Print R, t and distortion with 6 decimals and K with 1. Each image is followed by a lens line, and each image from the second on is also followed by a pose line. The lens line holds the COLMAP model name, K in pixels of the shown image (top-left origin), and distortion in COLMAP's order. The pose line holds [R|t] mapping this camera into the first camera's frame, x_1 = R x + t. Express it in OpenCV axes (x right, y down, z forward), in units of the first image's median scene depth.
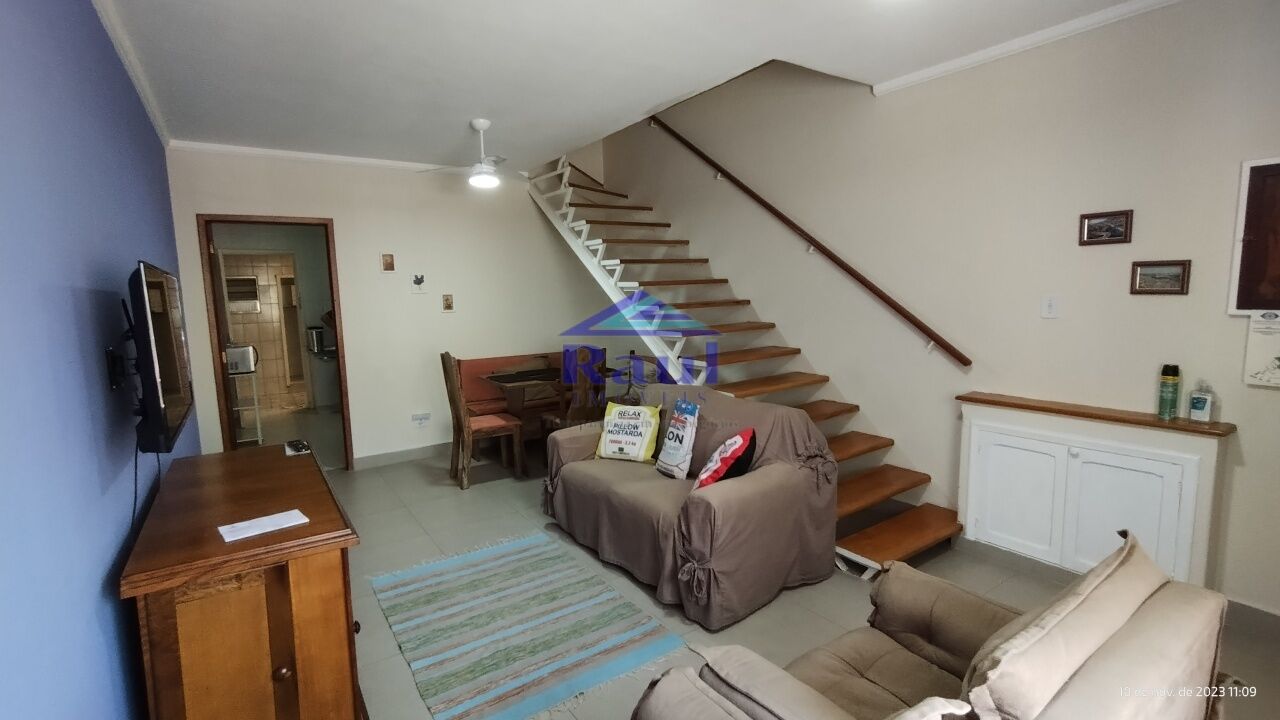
lens RADIAL K [[576.2, 0, 632.0], [0, 576.2, 357.1], [0, 0, 1]] dist [-0.005501, 0.001290]
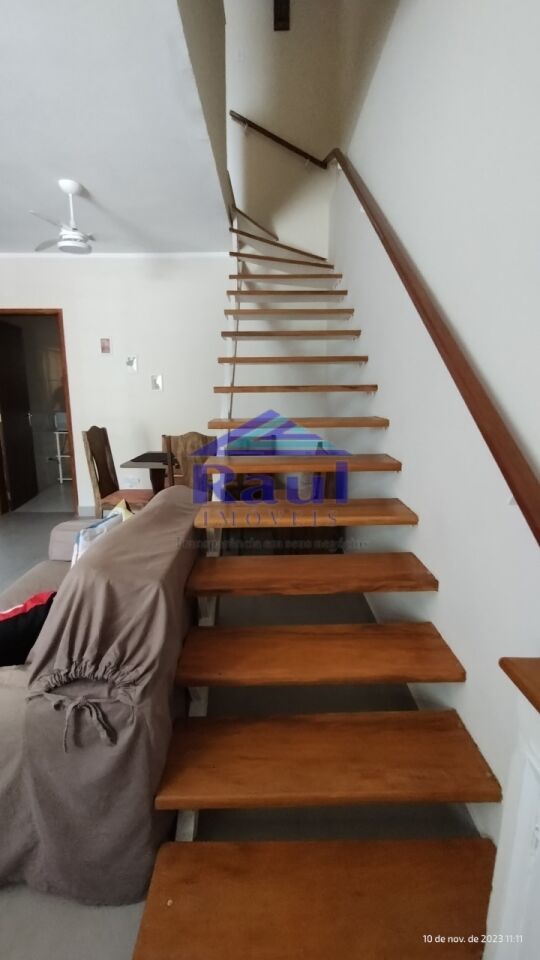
lens RADIAL K [[432.1, 0, 272.2], [0, 432.1, 472.2], [0, 0, 1]] dist [-0.005501, 0.001290]
pose [[0.838591, 0.131892, -0.528554, 0.624636], [-0.088374, 0.990333, 0.106910, -0.062664], [0.537545, -0.042944, 0.842141, 0.778717]]
